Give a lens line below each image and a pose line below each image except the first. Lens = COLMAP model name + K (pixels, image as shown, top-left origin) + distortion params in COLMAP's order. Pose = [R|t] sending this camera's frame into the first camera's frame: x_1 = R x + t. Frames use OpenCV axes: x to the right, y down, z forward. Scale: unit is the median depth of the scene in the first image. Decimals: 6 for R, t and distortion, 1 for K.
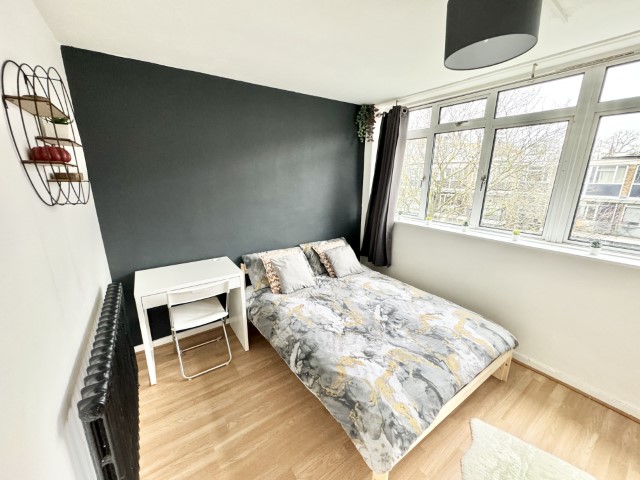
lens RADIAL K [[254.4, 0, 320.0], [0, 254.4, 240.0], [0, 0, 1]] dist [-0.001092, 0.000463]
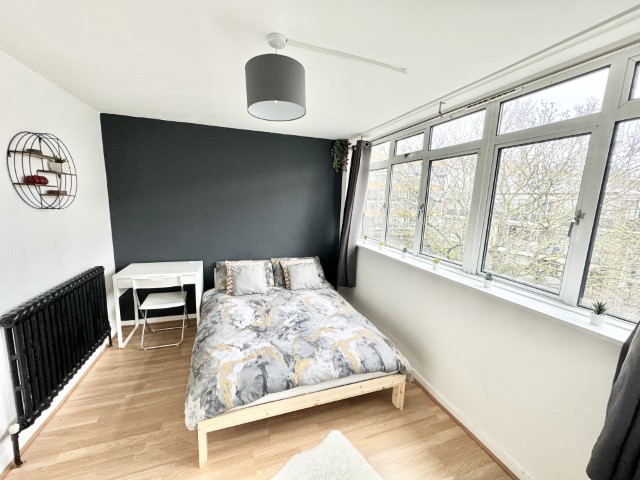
lens RADIAL K [[254.4, 0, 320.0], [0, 254.4, 240.0], [0, 0, 1]] dist [-0.001092, 0.000463]
pose [[0.964596, 0.069961, -0.254283, 0.591192], [-0.095175, 0.991543, -0.088233, 0.022334], [0.245959, 0.109310, 0.963097, -0.082630]]
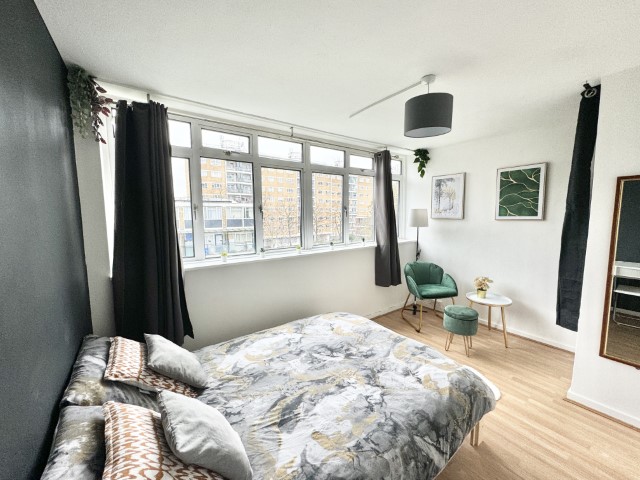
lens RADIAL K [[254.4, 0, 320.0], [0, 254.4, 240.0], [0, 0, 1]] dist [-0.001092, 0.000463]
pose [[-0.016760, -0.108805, 0.993922, -0.549600], [0.259617, 0.959493, 0.109414, -0.184044], [-0.965566, 0.259873, 0.012167, 0.882157]]
